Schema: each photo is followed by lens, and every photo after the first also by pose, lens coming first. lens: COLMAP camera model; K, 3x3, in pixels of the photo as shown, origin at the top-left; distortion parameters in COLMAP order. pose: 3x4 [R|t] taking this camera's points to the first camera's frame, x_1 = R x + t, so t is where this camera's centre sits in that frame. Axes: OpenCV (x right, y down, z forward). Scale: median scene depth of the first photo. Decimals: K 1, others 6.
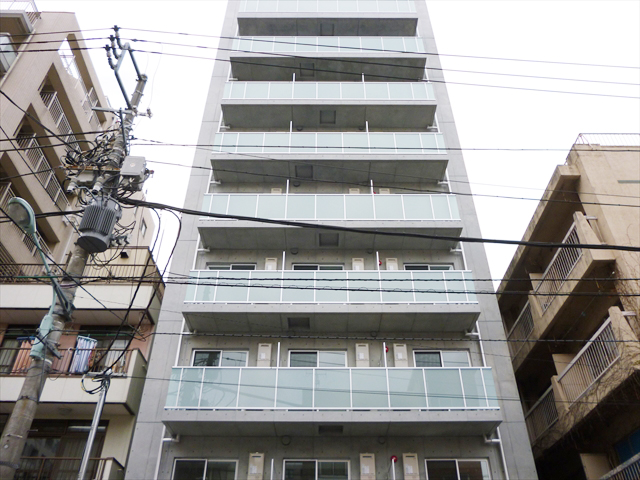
lens RADIAL K [[528.1, 0, 320.0], [0, 528.1, 240.0], [0, 0, 1]] dist [-0.008643, -0.007455]
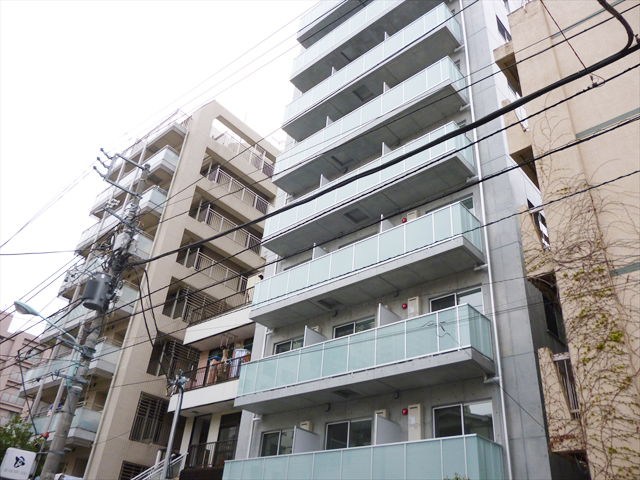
lens RADIAL K [[528.1, 0, 320.0], [0, 528.1, 240.0], [0, 0, 1]] dist [-0.008643, -0.007455]
pose [[0.743319, -0.314019, -0.590651, 0.713418], [0.346245, 0.936098, -0.061935, 0.106774], [0.572356, -0.158472, 0.804546, 0.129329]]
